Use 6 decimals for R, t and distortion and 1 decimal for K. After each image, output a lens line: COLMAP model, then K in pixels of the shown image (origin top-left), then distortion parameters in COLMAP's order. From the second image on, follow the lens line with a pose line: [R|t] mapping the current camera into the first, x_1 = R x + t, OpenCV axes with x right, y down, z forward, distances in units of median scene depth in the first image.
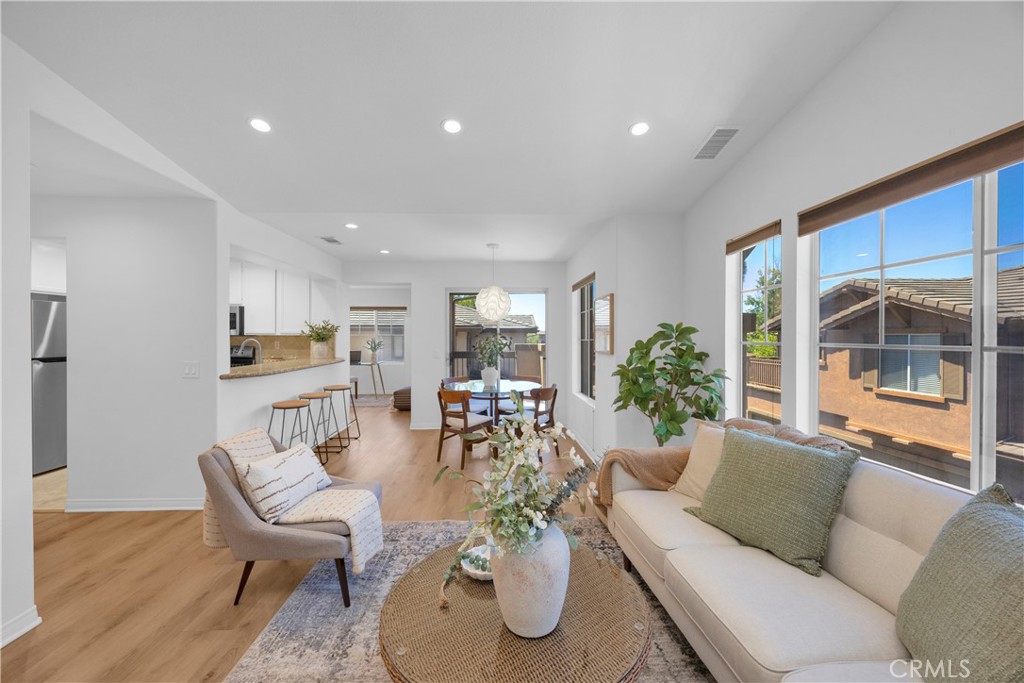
lens RADIAL K [[388.7, 0, 507.5], [0, 388.7, 340.2], [0, 0, 1]] dist [-0.003646, -0.000217]
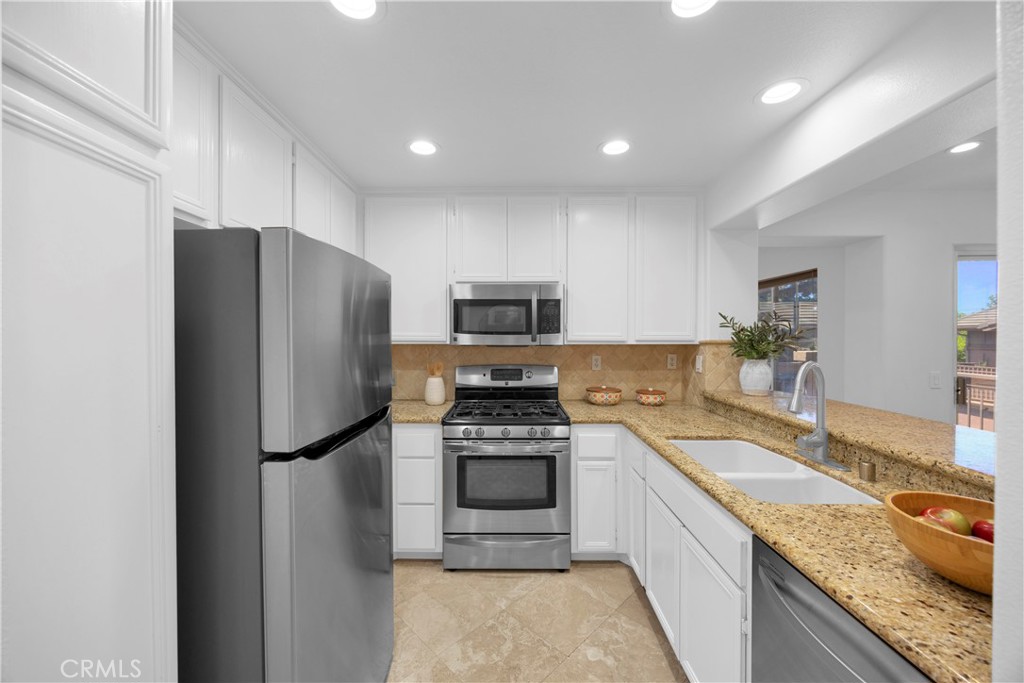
lens RADIAL K [[401.5, 0, 505.1], [0, 401.5, 340.1], [0, 0, 1]] dist [-0.008290, 0.000284]
pose [[0.998054, -0.002132, -0.062325, -0.743193], [0.001999, 0.999996, -0.002192, -0.015644], [0.062330, 0.002063, 0.998053, 0.503844]]
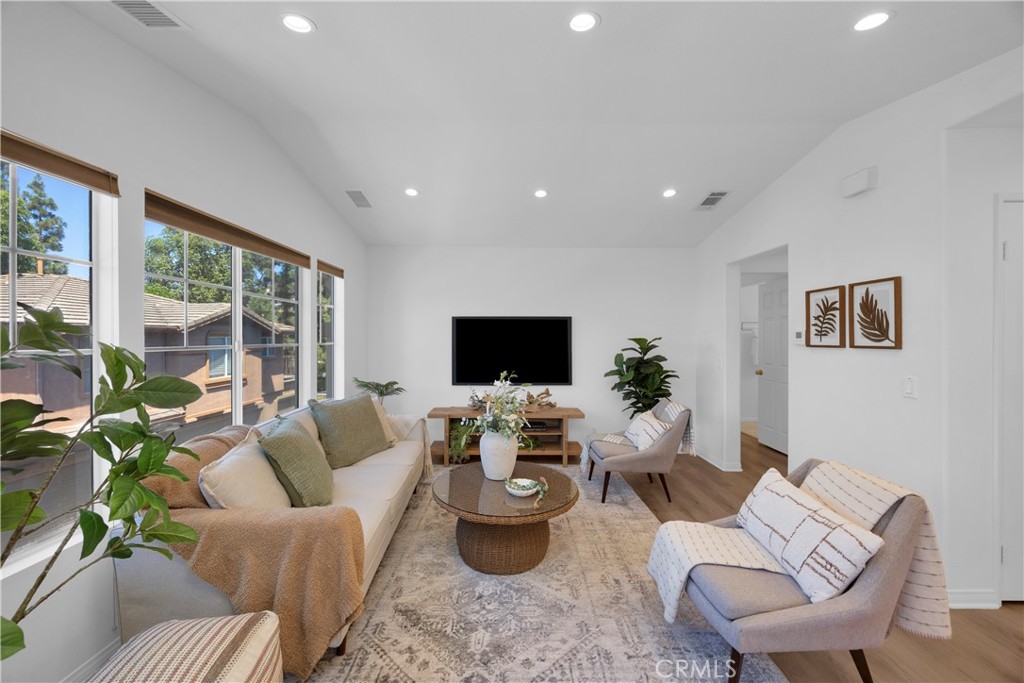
lens RADIAL K [[388.7, 0, 508.9], [0, 388.7, 340.1], [0, 0, 1]] dist [-0.003646, -0.000217]
pose [[-0.999185, 0.001167, 0.040340, -0.018191], [0.001732, 0.999901, 0.013979, -0.007906], [-0.040319, 0.014038, -0.999088, 0.729945]]
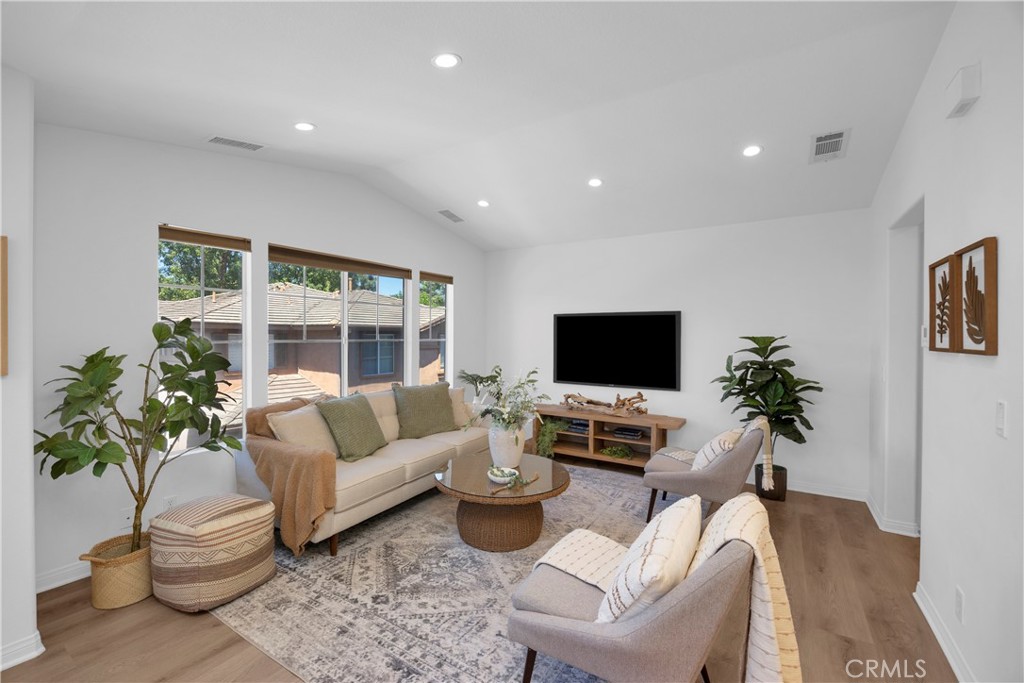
lens RADIAL K [[424.8, 0, 507.0], [0, 424.8, 341.1], [0, 0, 1]] dist [-0.014854, -0.000182]
pose [[-0.817697, -0.009142, 0.575576, -0.313934], [0.002108, 0.999820, 0.018876, -0.006705], [-0.575645, 0.016649, -0.817530, 0.705183]]
